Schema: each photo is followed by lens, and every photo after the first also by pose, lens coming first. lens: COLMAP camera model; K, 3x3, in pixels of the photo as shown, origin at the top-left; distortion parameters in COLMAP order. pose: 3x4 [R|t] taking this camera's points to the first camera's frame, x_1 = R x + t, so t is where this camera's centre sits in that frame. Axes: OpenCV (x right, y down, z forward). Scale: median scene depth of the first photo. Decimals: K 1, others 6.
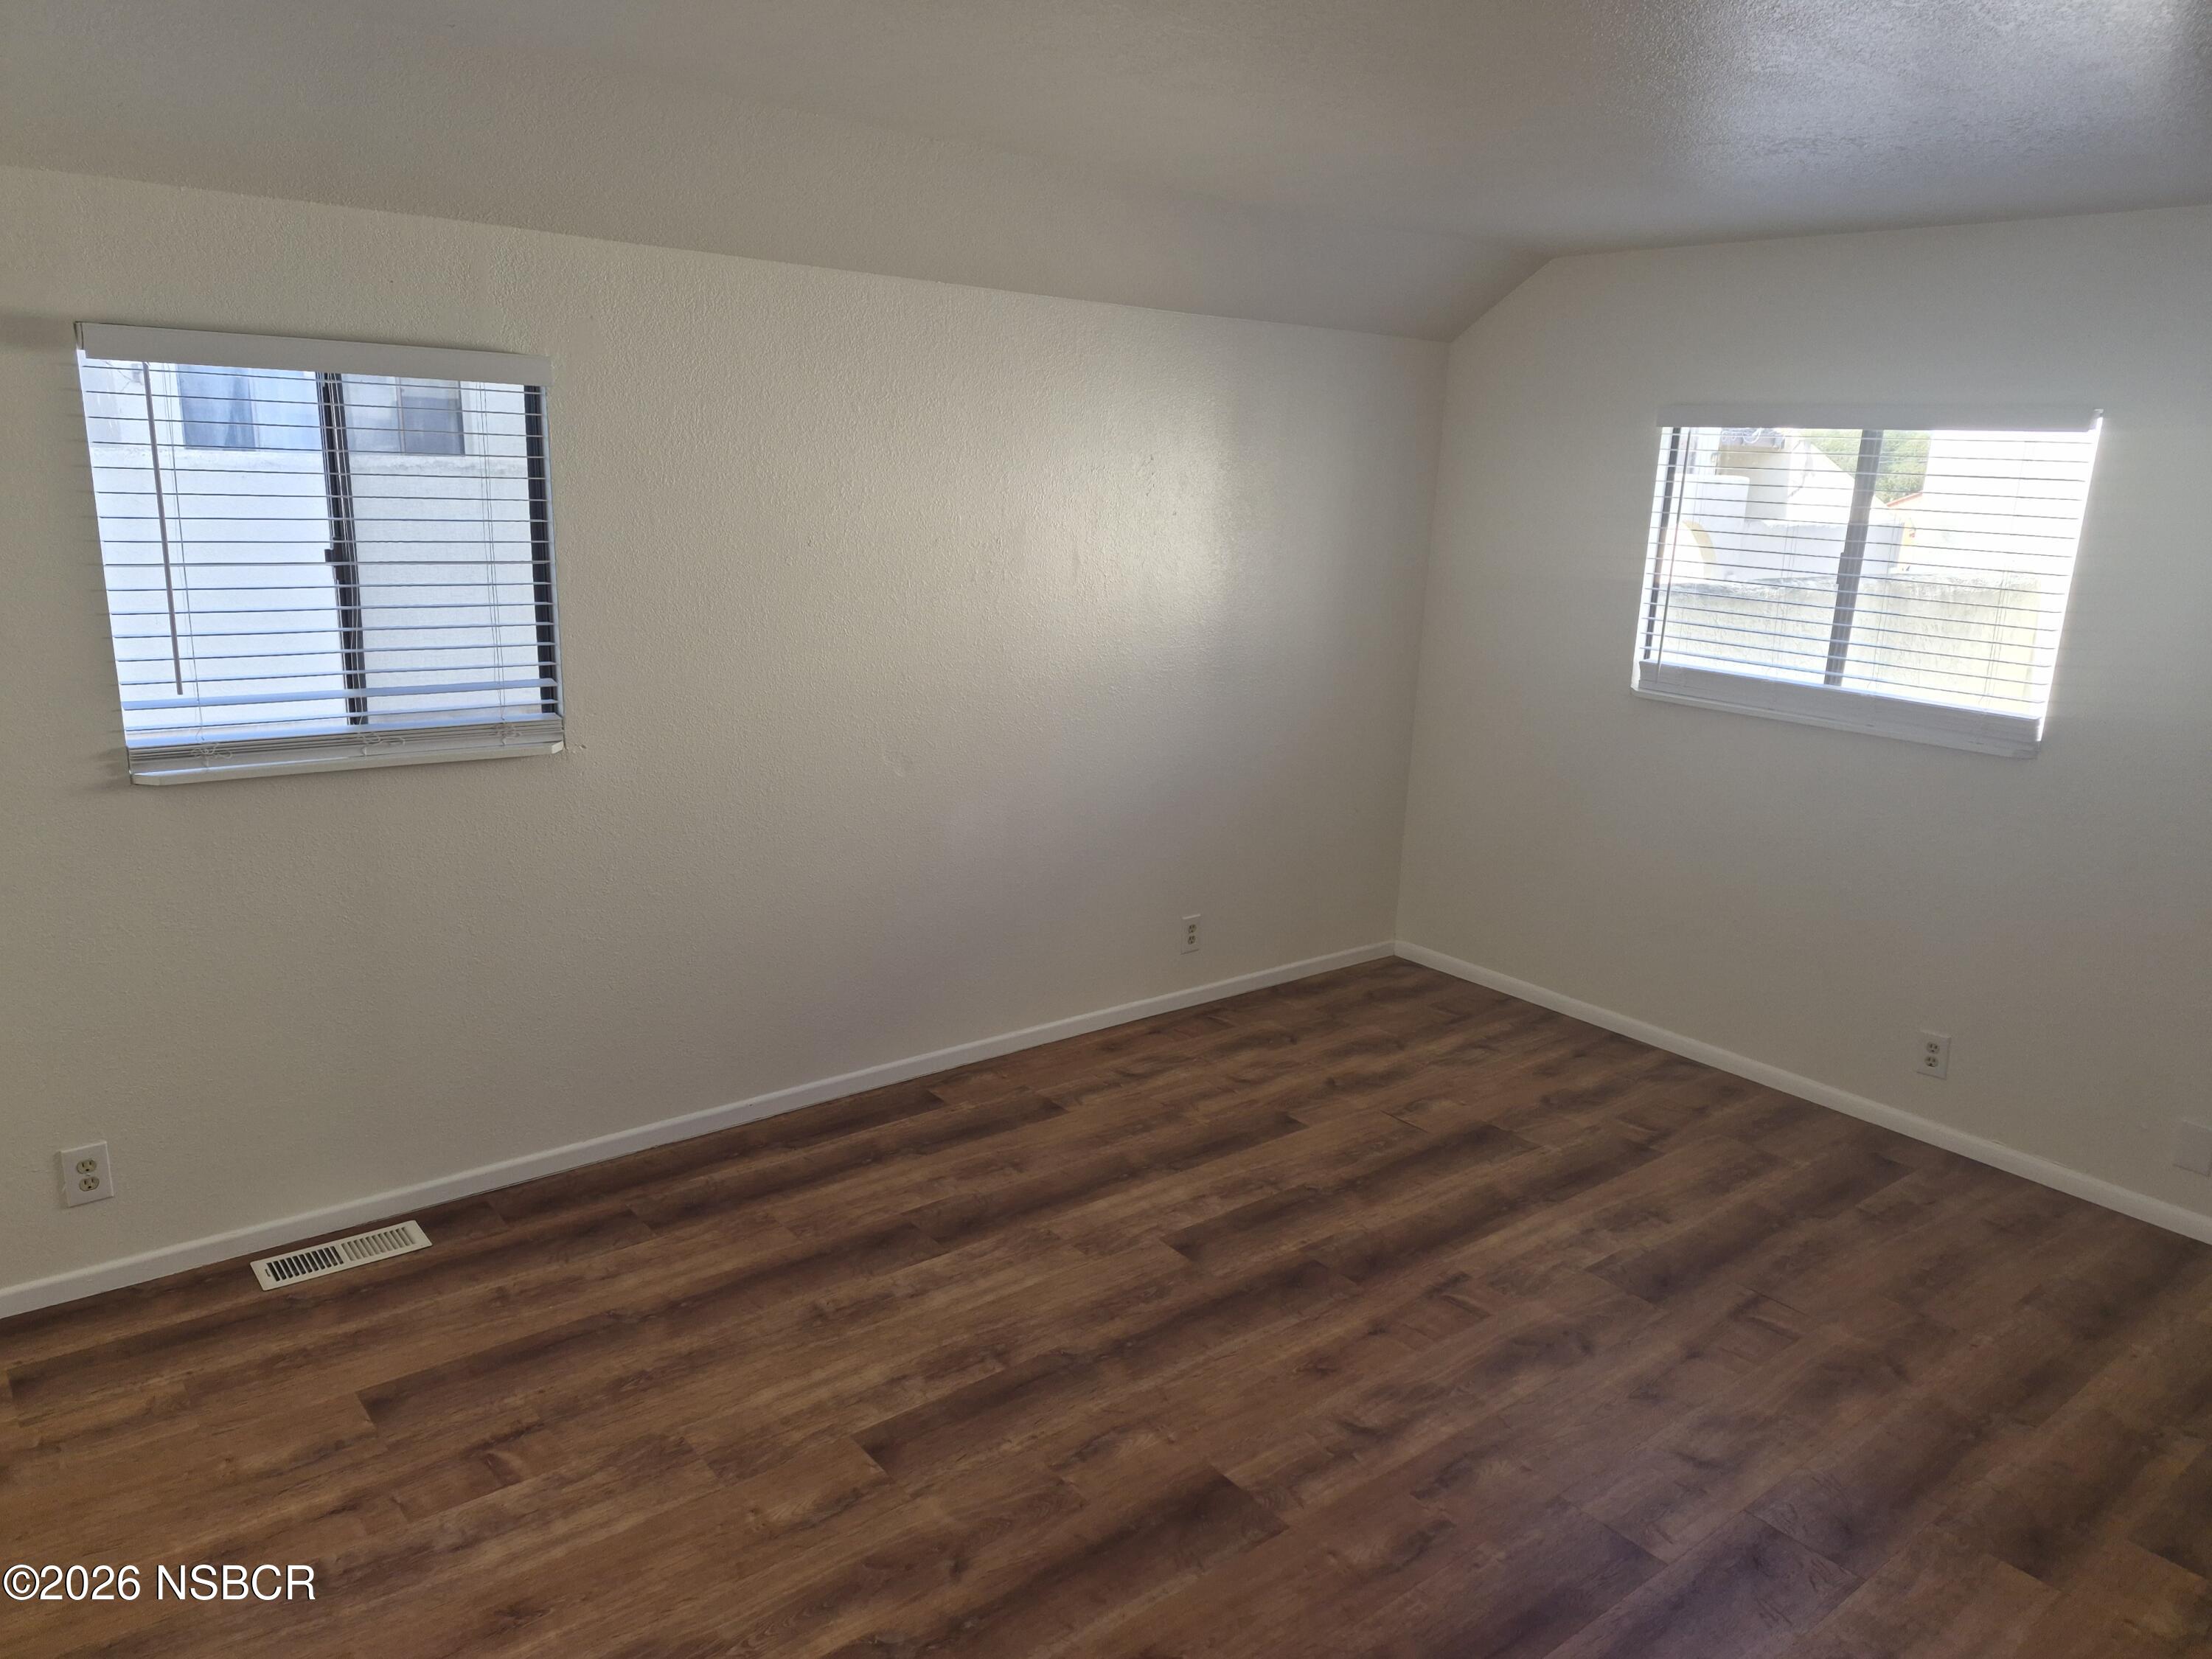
lens RADIAL K [[1527.8, 0, 1106.5], [0, 1527.8, 826.6], [0, 0, 1]] dist [0.054360, -0.030808]
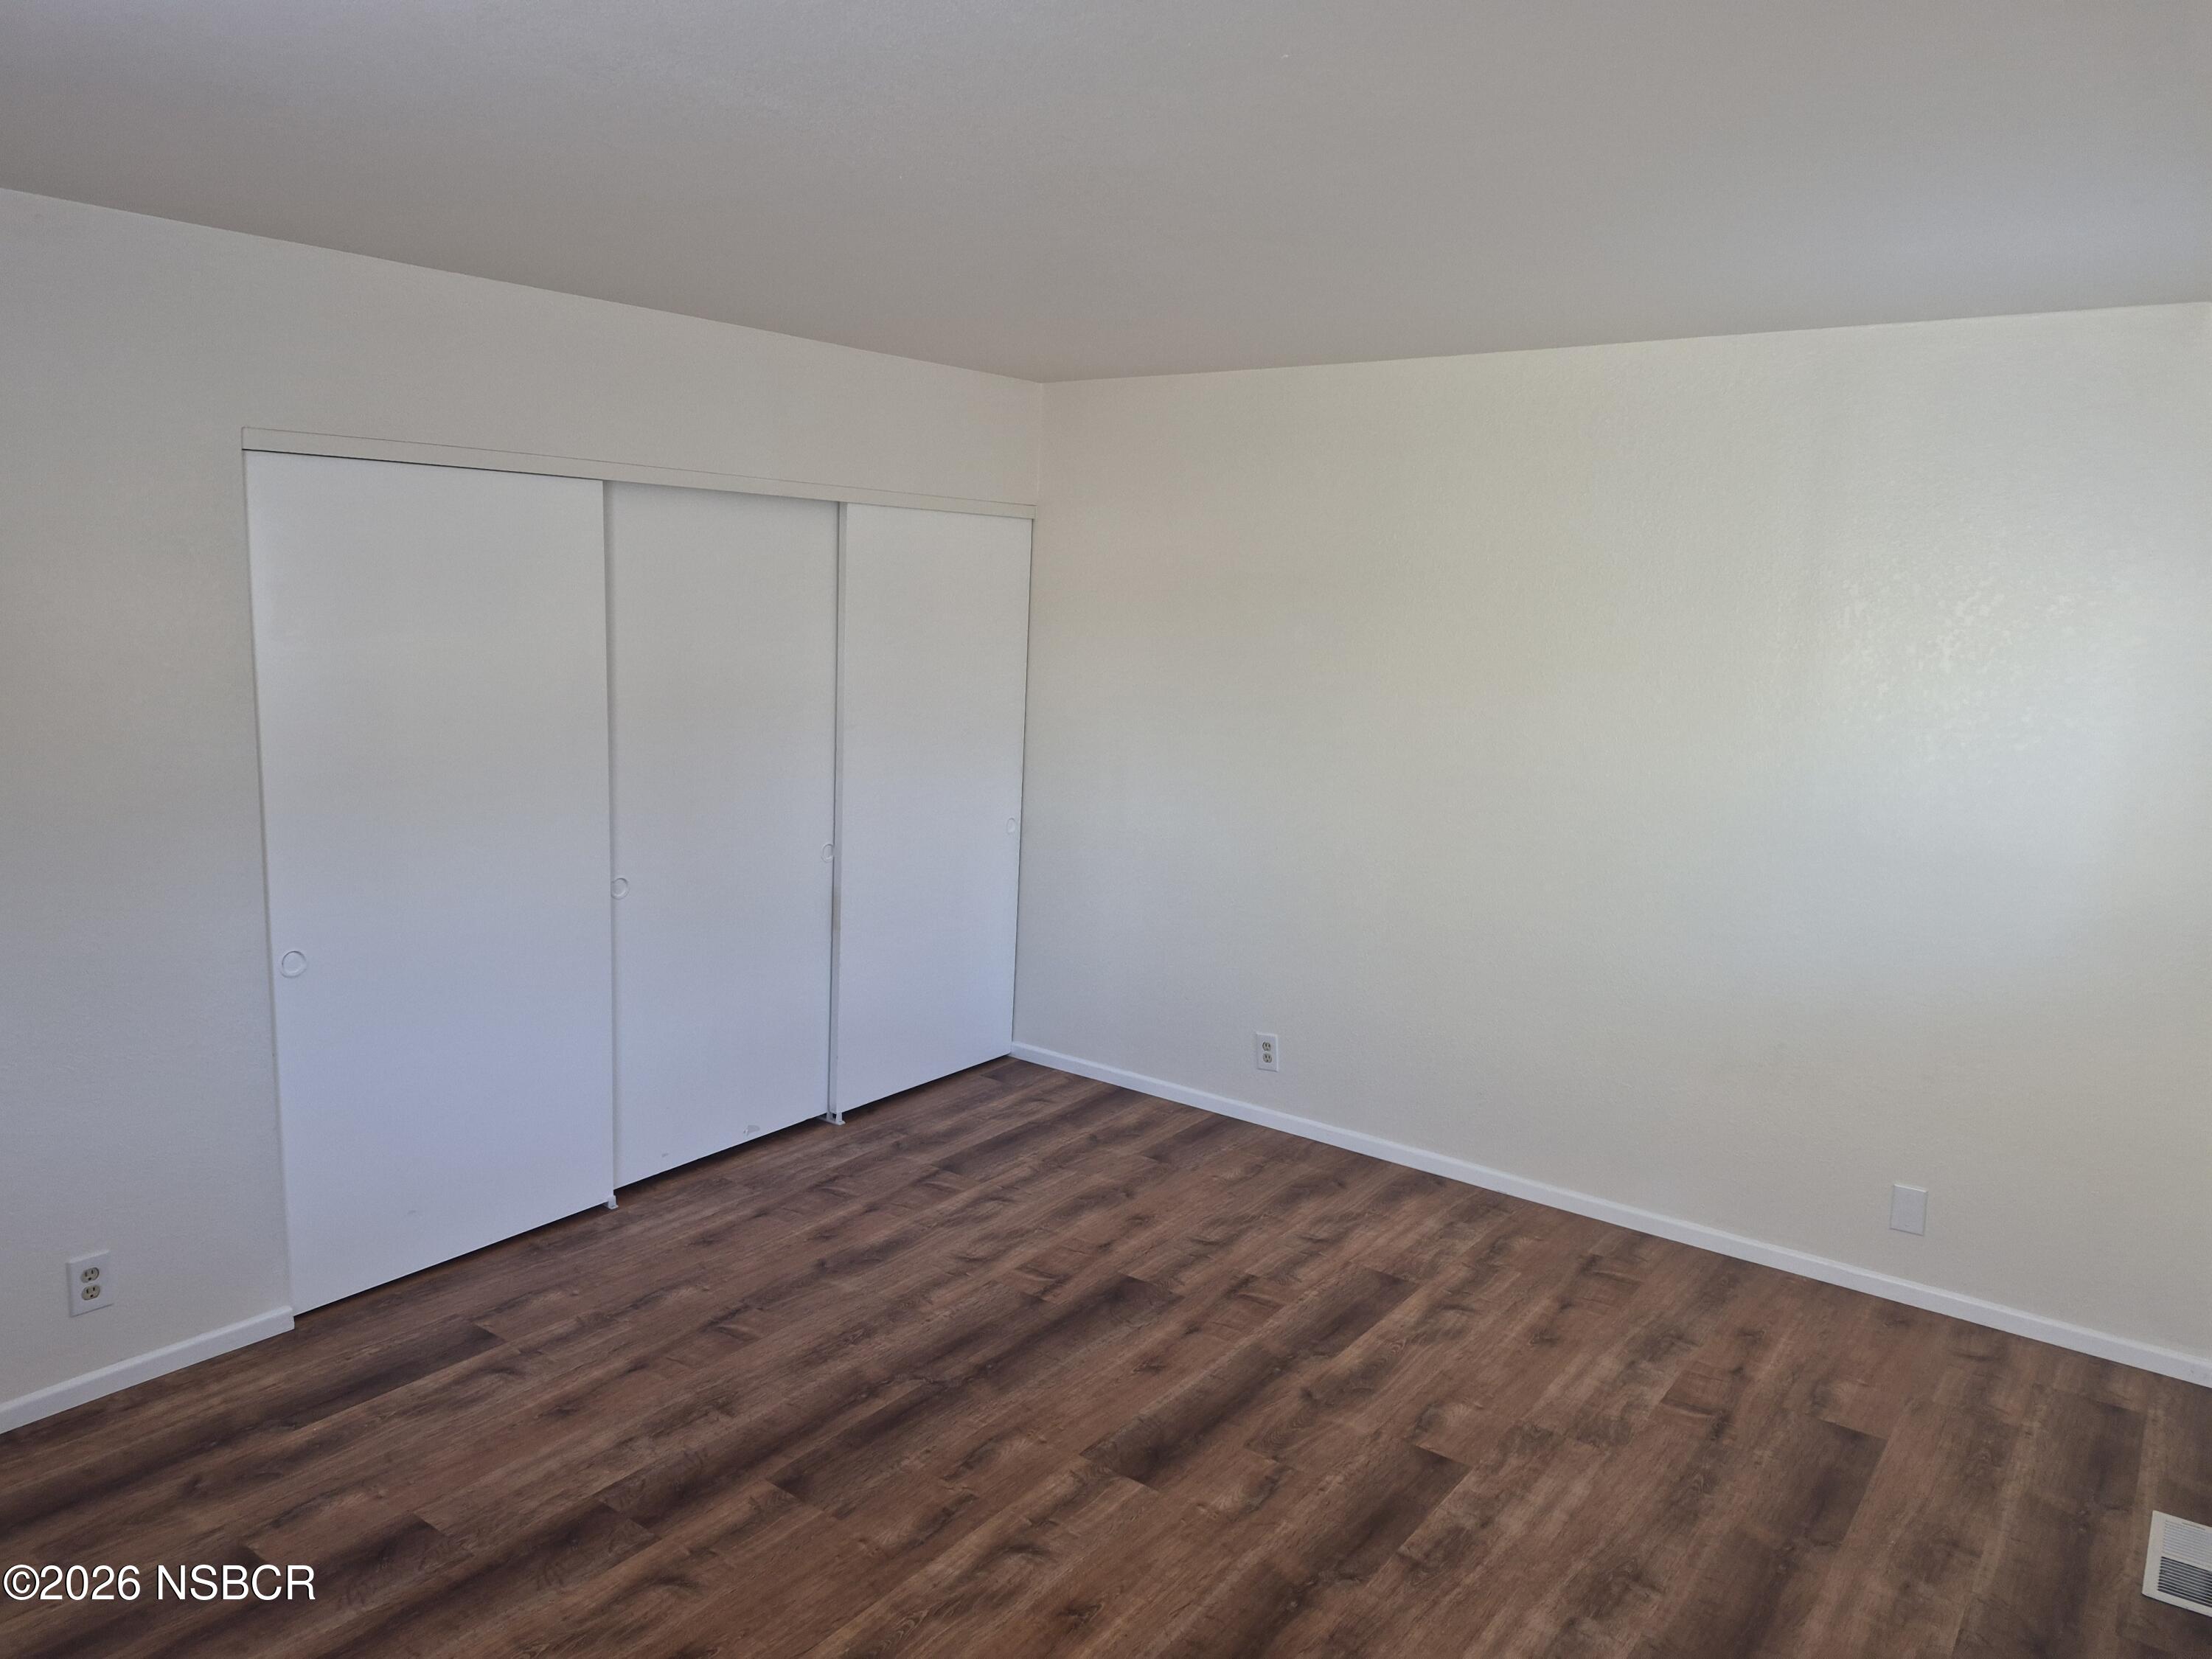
lens RADIAL K [[1527.8, 0, 1105.9], [0, 1527.8, 830.4], [0, 0, 1]] dist [0.054360, -0.030808]
pose [[-0.966790, -0.032102, -0.253547, 0.384087], [-0.128790, 0.918099, 0.374844, -0.409863], [0.220748, 0.395049, -0.891743, 1.729487]]
